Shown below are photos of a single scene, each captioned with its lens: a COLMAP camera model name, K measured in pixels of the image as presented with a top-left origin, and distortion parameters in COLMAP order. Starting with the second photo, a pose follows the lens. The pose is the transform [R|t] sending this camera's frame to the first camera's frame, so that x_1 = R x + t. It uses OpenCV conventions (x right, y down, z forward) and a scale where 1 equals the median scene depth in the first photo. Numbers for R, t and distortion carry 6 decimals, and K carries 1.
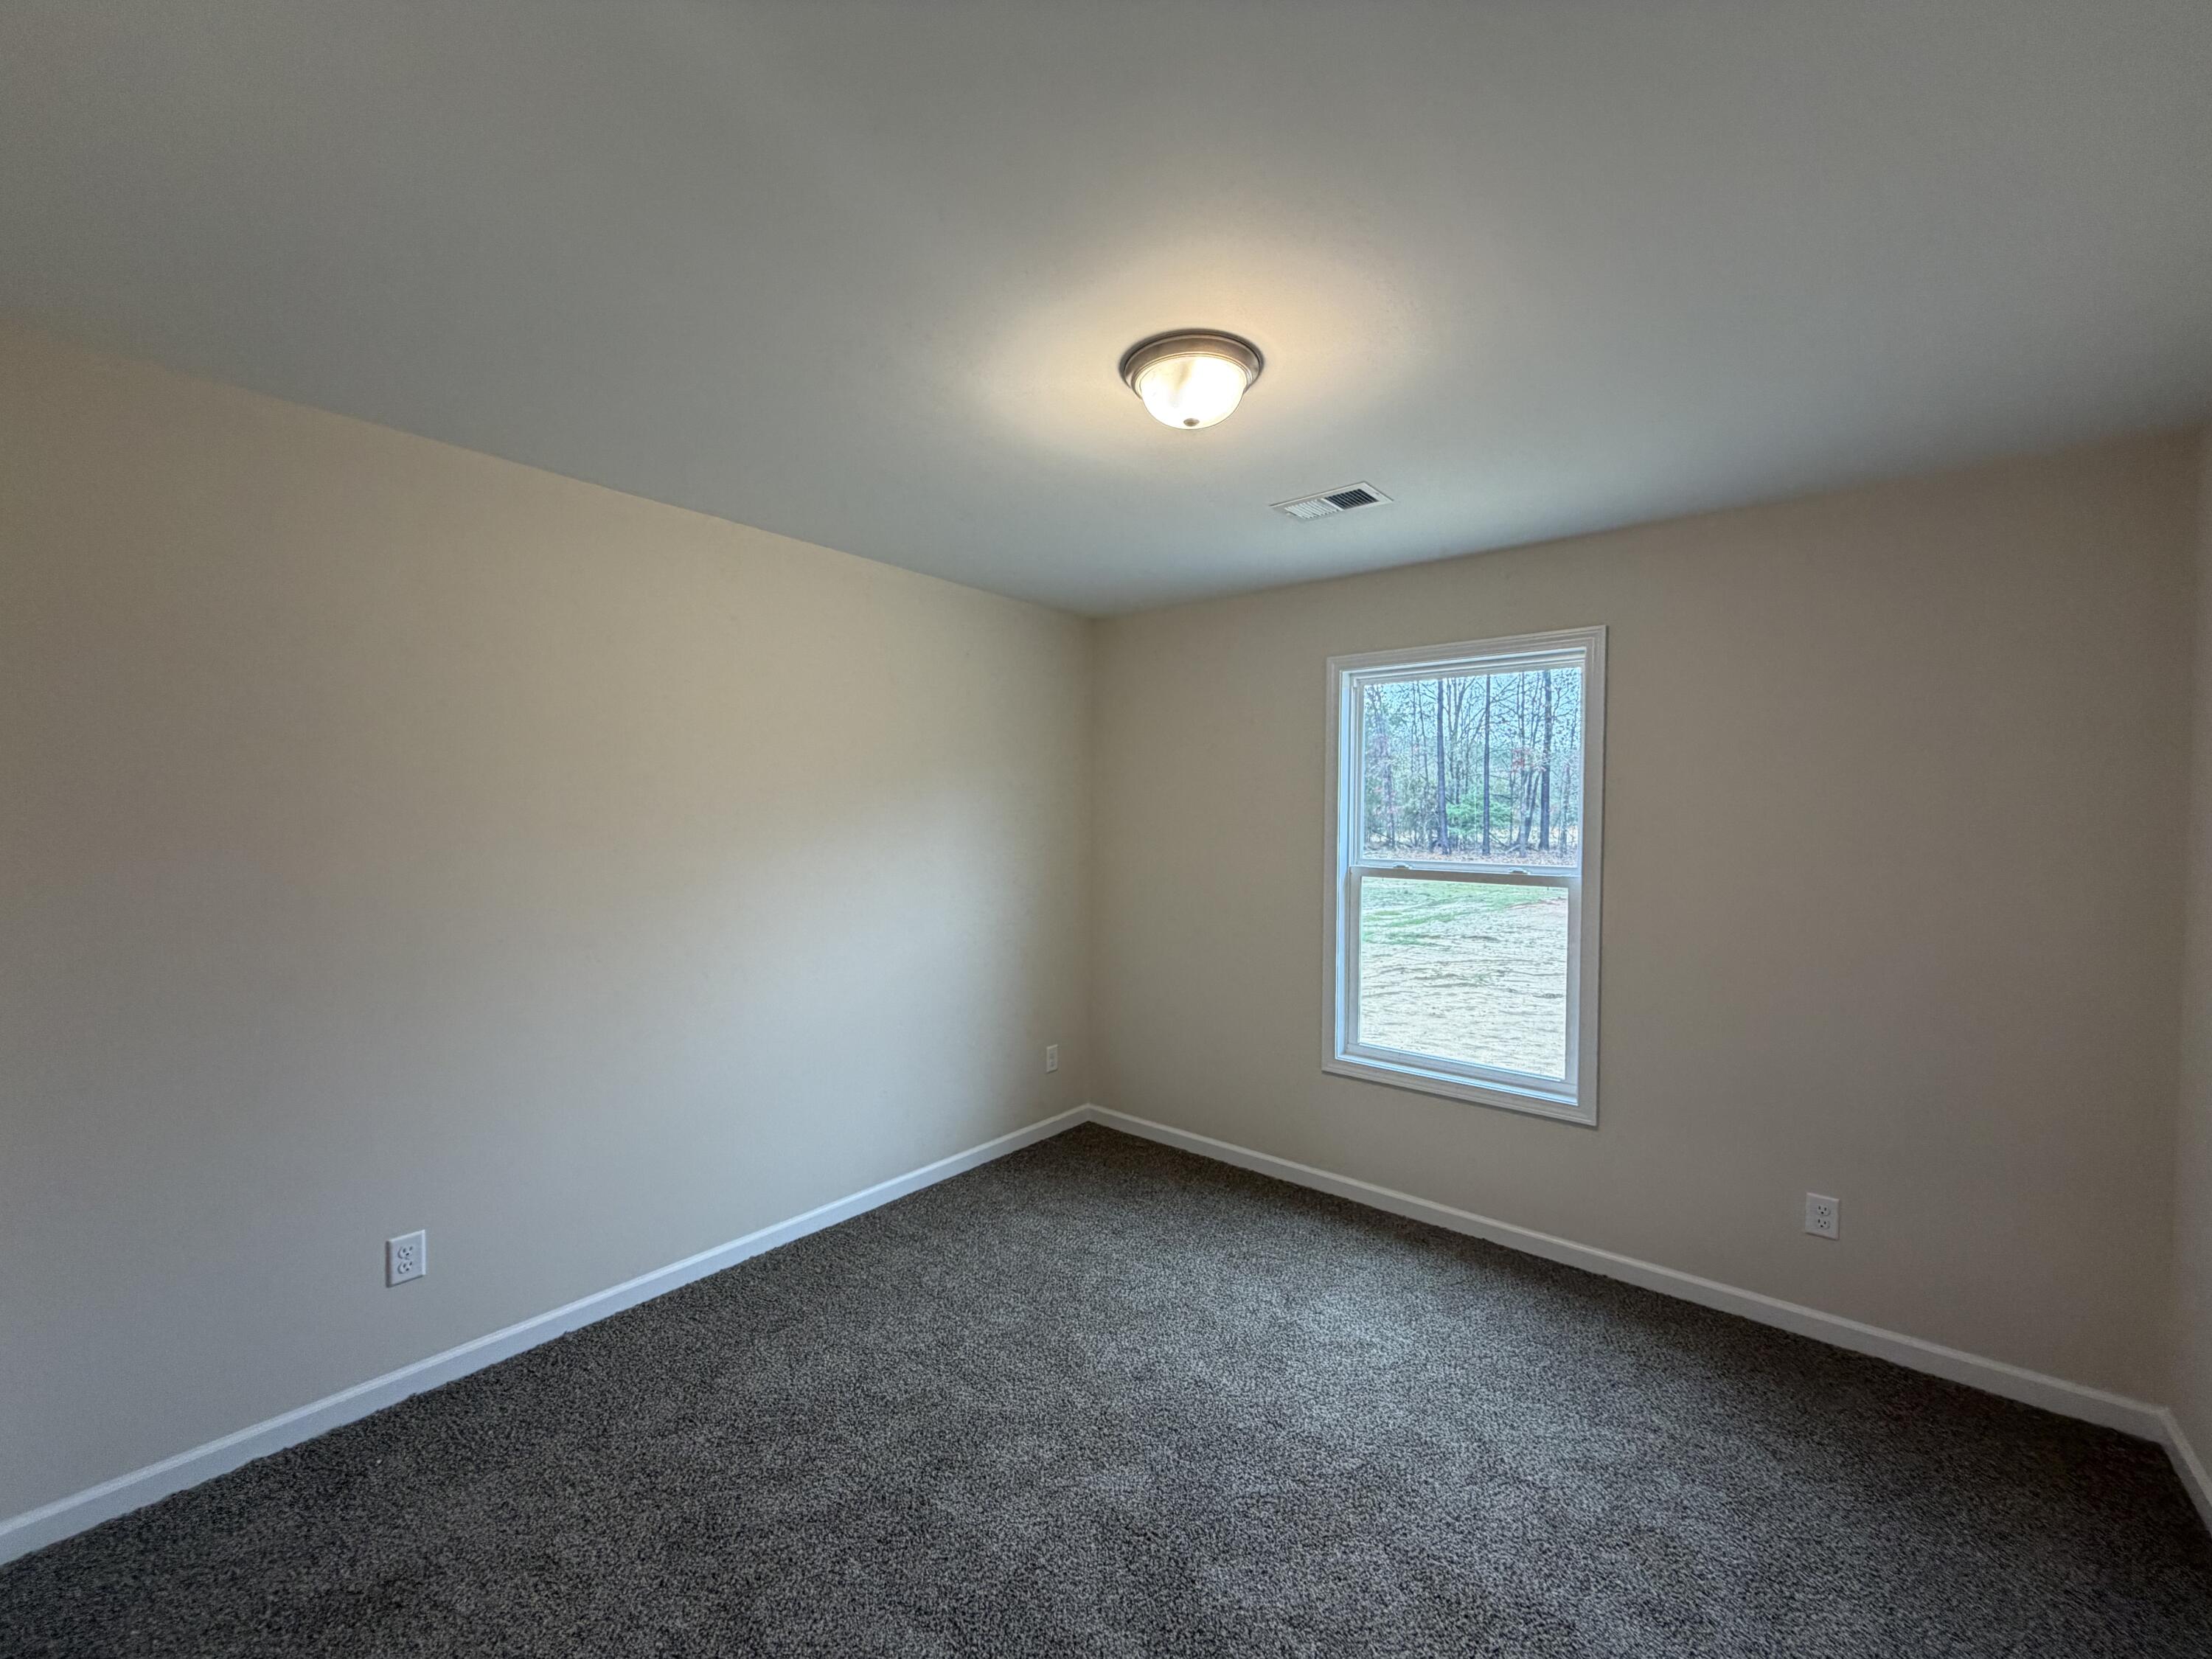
lens RADIAL K [[876.4, 0, 1101.7], [0, 876.4, 832.1], [0, 0, 1]] dist [-0.000532, -0.000531]
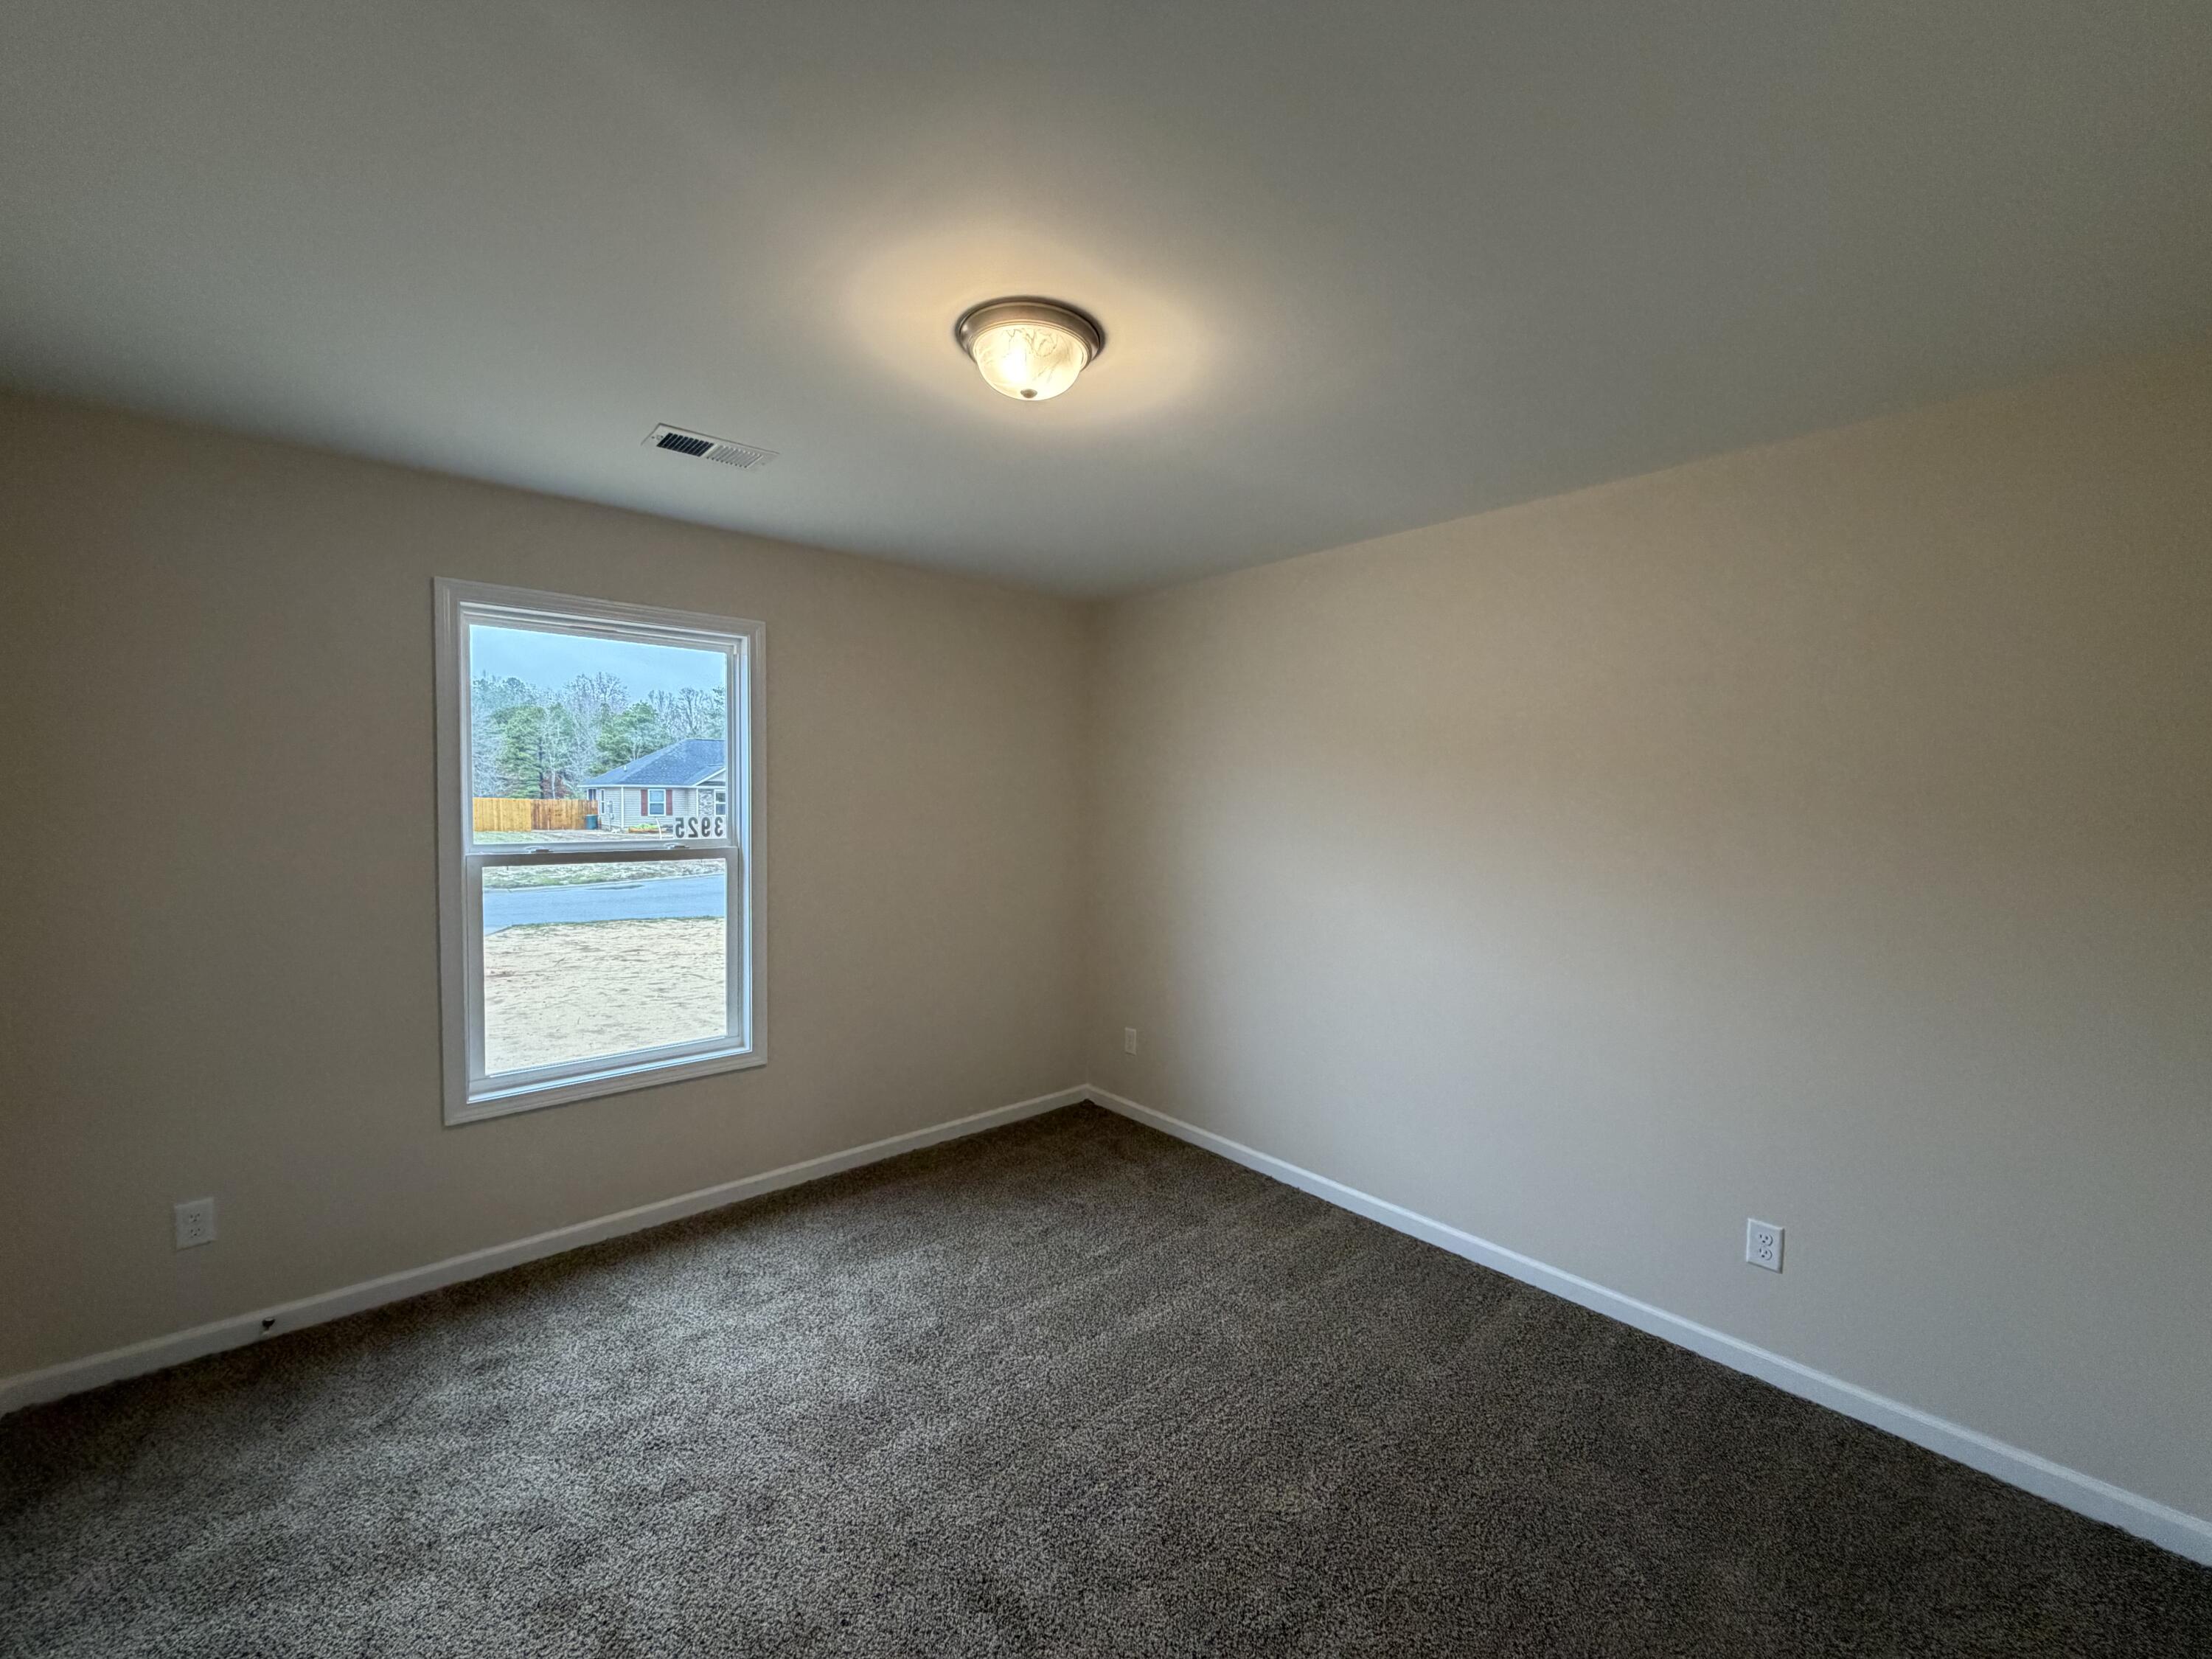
lens RADIAL K [[876.4, 0, 1101.7], [0, 876.4, 832.1], [0, 0, 1]] dist [-0.000532, -0.000531]
pose [[0.178170, -0.049358, 0.982761, -0.437273], [0.013105, 0.998772, 0.047786, -0.013105], [-0.983912, 0.004365, 0.178598, 0.350148]]
